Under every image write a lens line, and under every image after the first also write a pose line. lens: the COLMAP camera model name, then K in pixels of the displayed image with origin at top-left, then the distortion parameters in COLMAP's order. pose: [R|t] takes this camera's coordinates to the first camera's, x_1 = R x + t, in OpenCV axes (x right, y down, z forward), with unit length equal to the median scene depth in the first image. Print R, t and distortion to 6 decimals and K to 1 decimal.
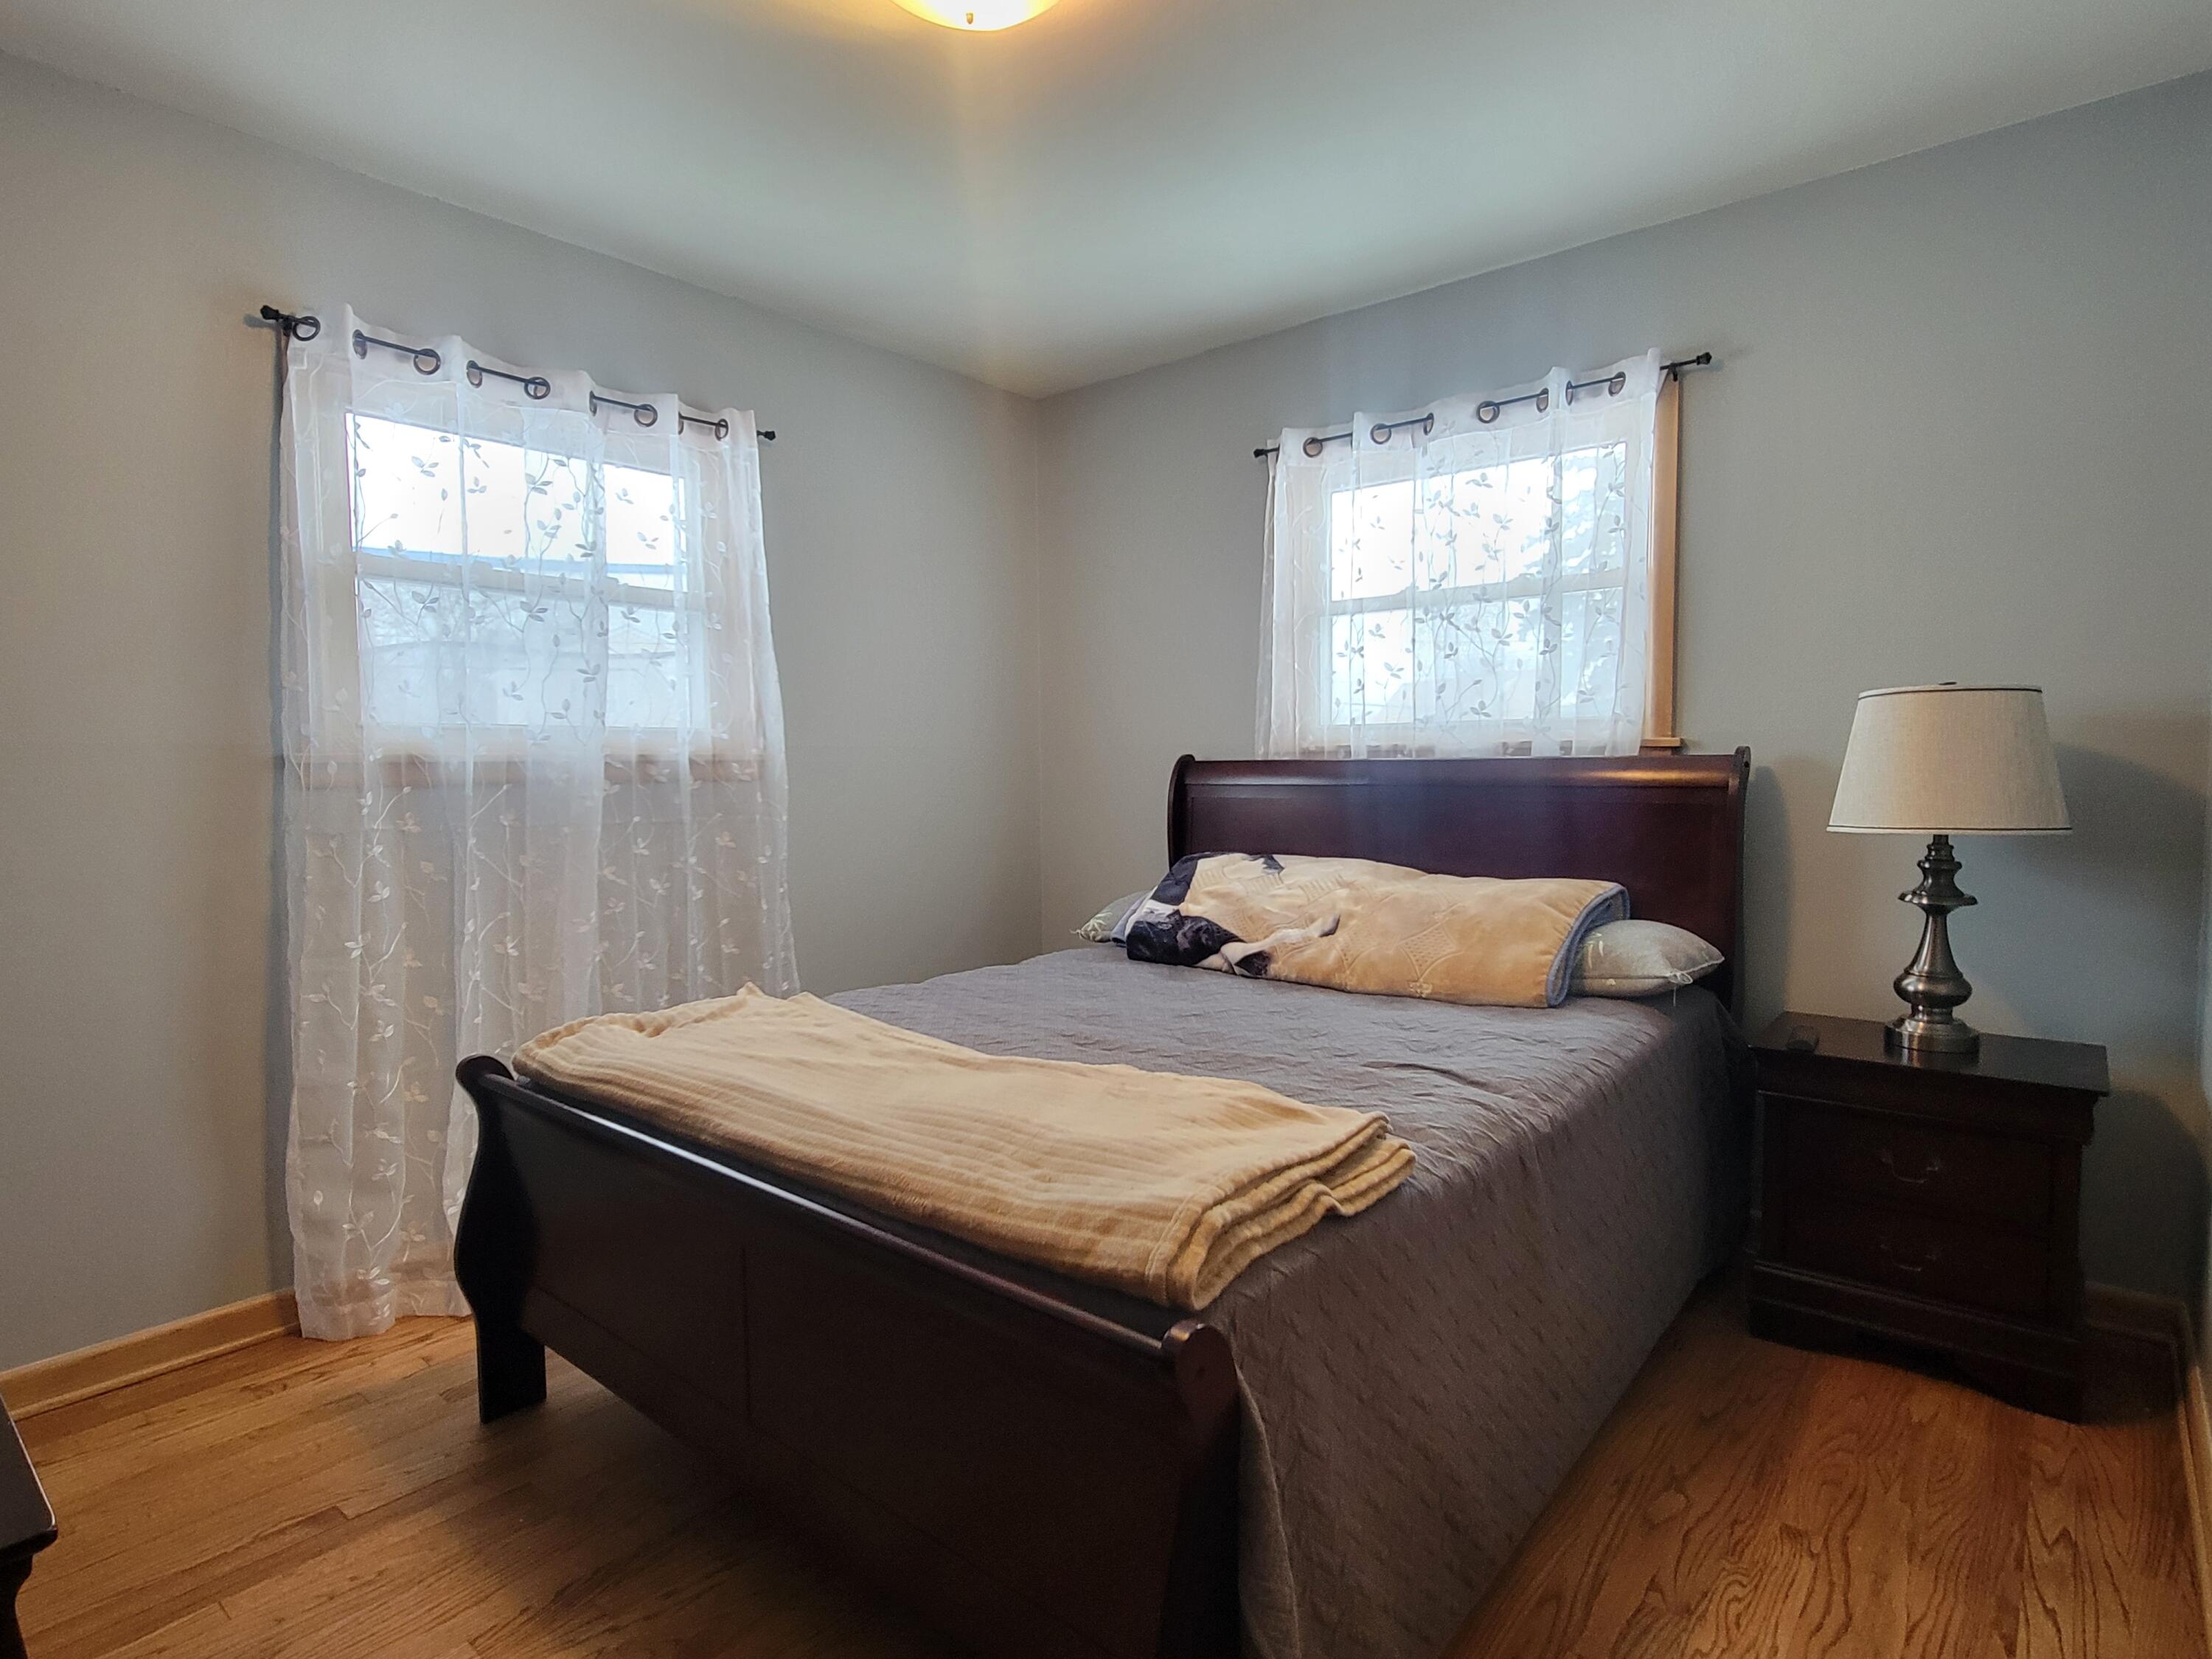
lens RADIAL K [[1174.6, 0, 1097.0], [0, 1174.6, 829.2], [0, 0, 1]] dist [-0.004000, -0.000205]
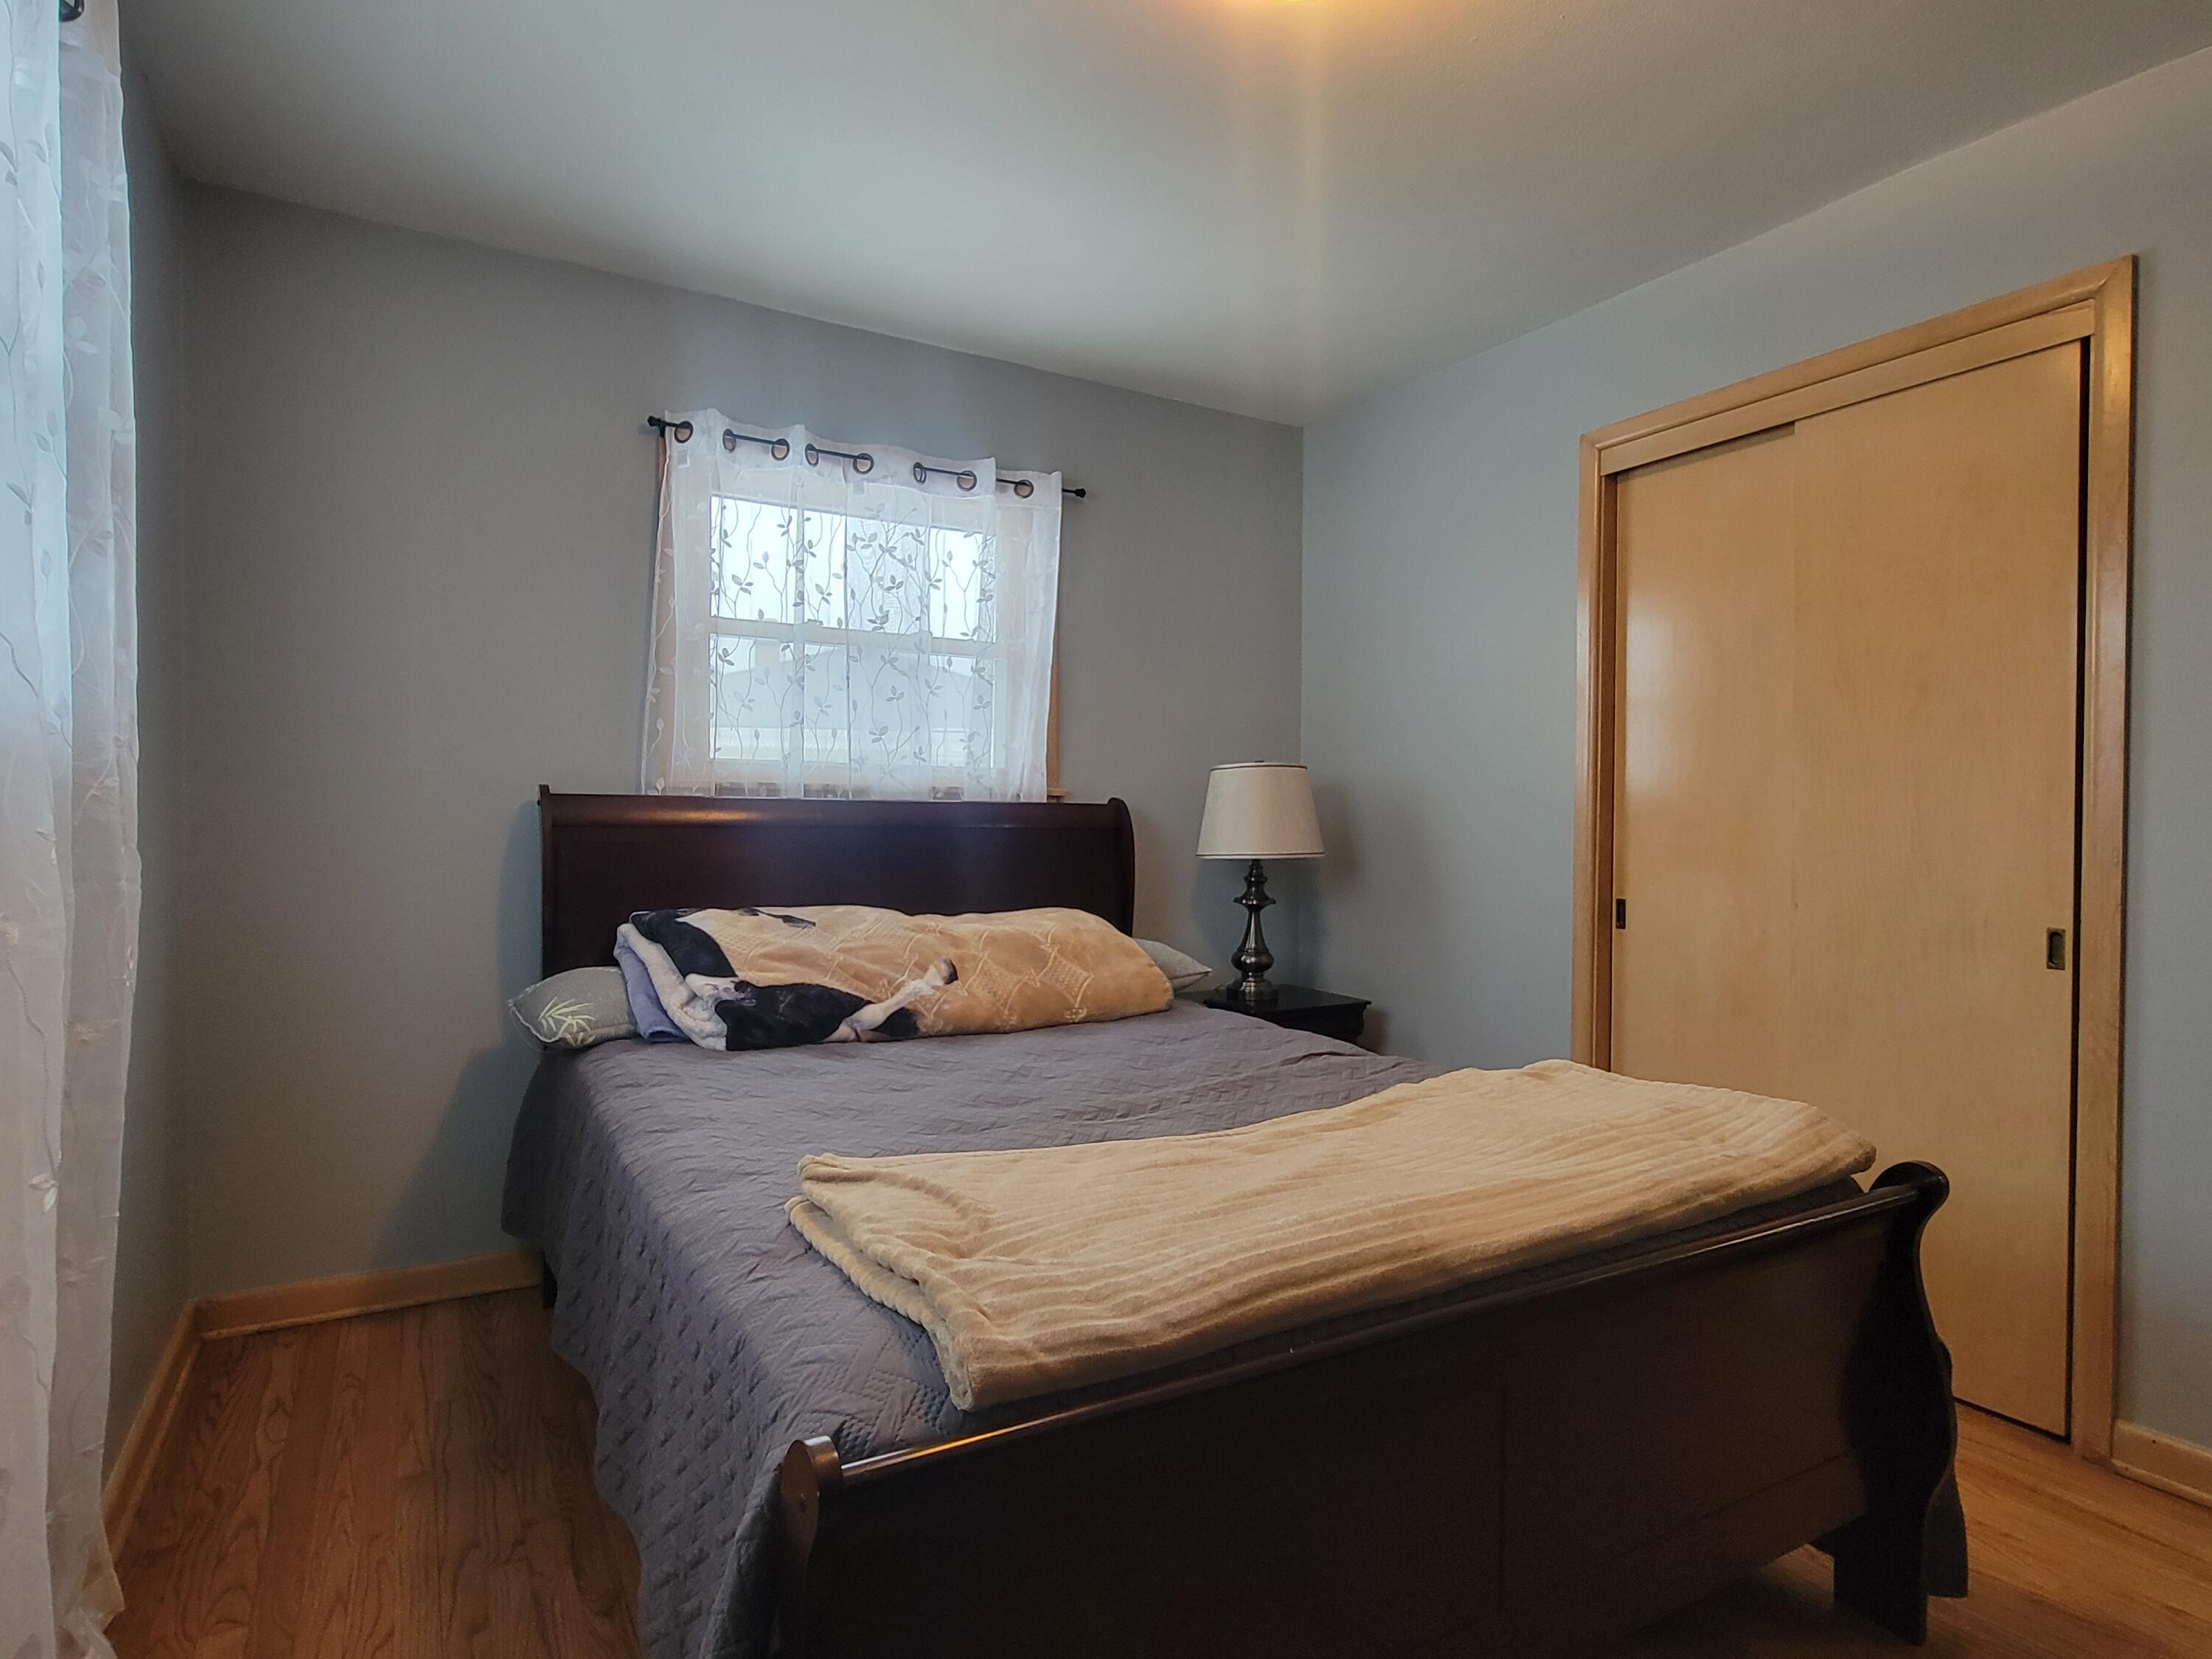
lens RADIAL K [[1174.6, 0, 1095.7], [0, 1174.6, 833.9], [0, 0, 1]] dist [-0.004000, -0.000205]
pose [[0.340656, -0.001221, 0.940187, -0.647577], [0.034930, 0.999325, -0.011358, -0.015046], [-0.939539, 0.036710, 0.340469, 0.539748]]
